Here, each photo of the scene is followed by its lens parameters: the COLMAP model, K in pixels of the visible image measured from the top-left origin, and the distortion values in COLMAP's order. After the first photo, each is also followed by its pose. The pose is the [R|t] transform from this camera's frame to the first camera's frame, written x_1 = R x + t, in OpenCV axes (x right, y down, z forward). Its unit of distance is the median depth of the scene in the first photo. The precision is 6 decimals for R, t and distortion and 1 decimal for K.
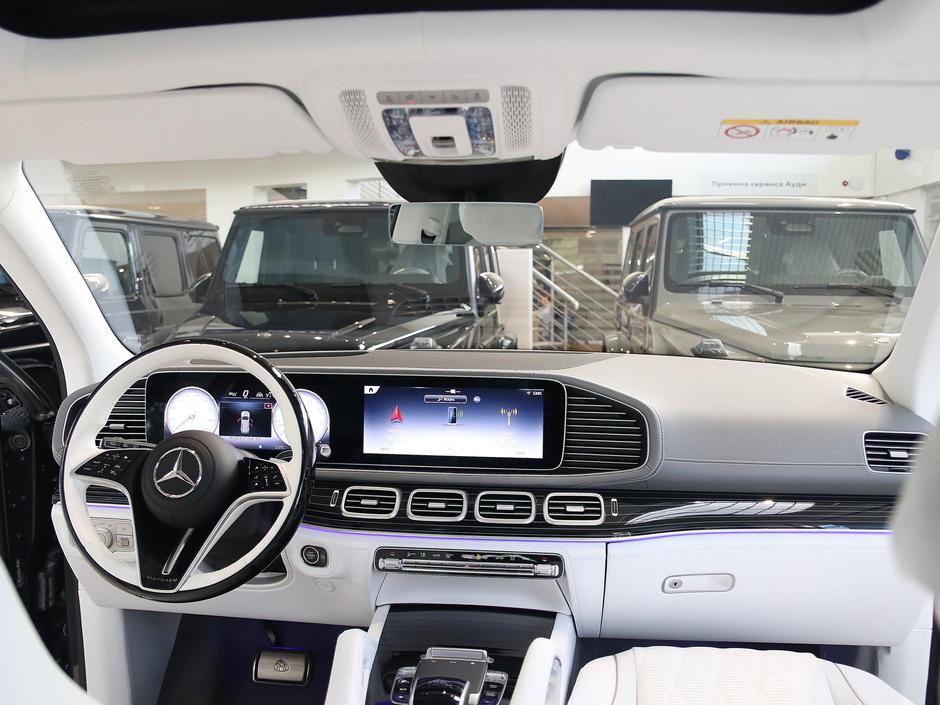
lens RADIAL K [[851.3, 0, 470.0], [0, 851.3, 352.5], [0, 0, 1]] dist [-0.127647, 0.123683]
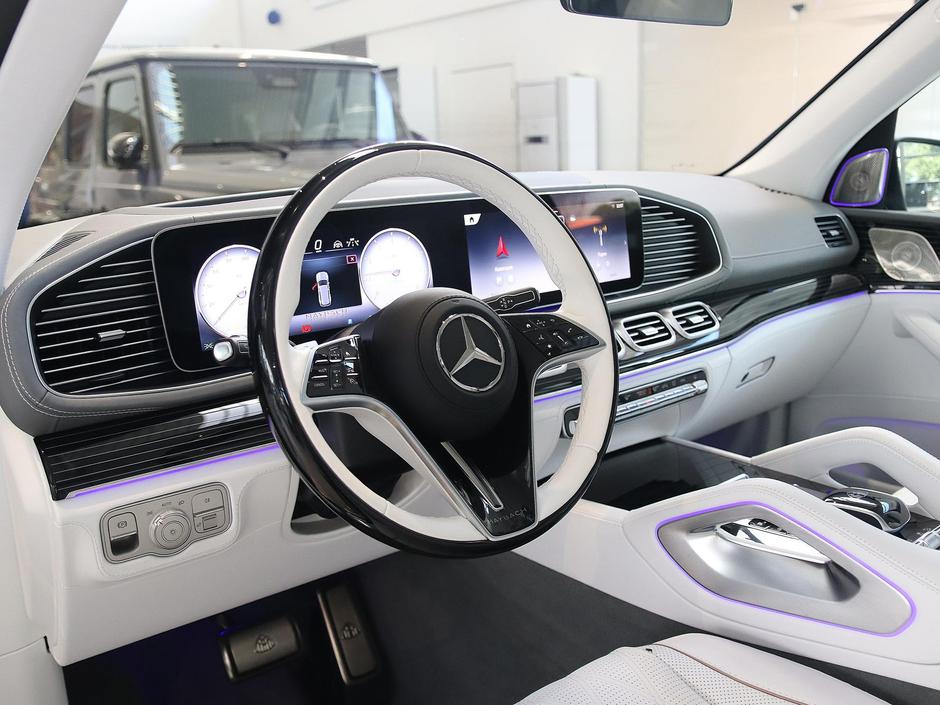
lens RADIAL K [[851.3, 0, 470.0], [0, 851.3, 352.5], [0, 0, 1]] dist [-0.127647, 0.123683]
pose [[0.709651, -0.192472, 0.677753, -0.649314], [0.095173, 0.979333, 0.178465, 0.024966], [-0.698095, -0.062144, 0.713303, 0.456601]]
